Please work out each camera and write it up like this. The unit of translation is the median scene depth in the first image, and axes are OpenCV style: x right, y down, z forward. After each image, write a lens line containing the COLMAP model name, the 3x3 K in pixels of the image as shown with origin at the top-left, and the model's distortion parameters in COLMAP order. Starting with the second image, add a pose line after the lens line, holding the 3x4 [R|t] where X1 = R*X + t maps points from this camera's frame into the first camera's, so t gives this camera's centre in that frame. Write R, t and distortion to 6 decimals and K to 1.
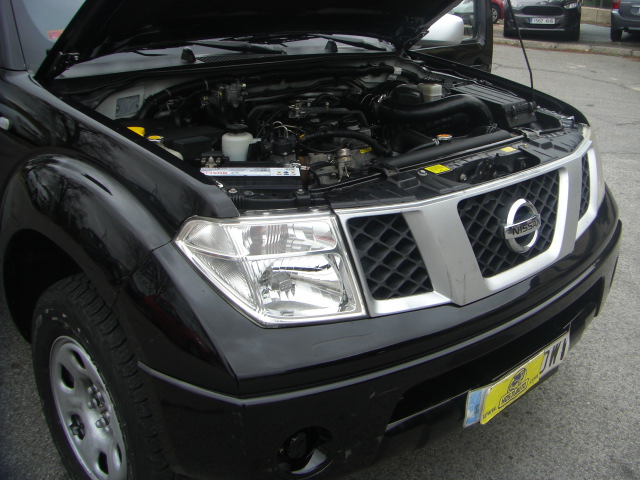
lens RADIAL K [[724.2, 0, 367.7], [0, 724.2, 195.7], [0, 0, 1]] dist [-0.192673, 0.154534]
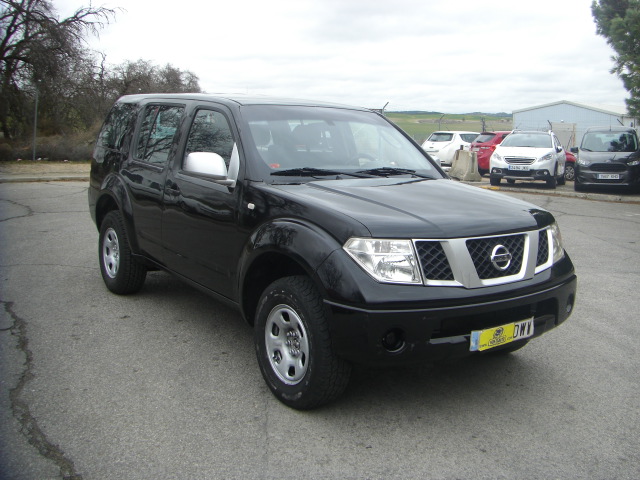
lens RADIAL K [[724.2, 0, 367.7], [0, 724.2, 195.7], [0, 0, 1]] dist [-0.192673, 0.154534]
pose [[0.991843, 0.013688, -0.126731, 0.096378], [-0.040681, 0.976218, -0.212940, 0.334102], [0.120803, 0.216359, 0.968811, -1.131192]]
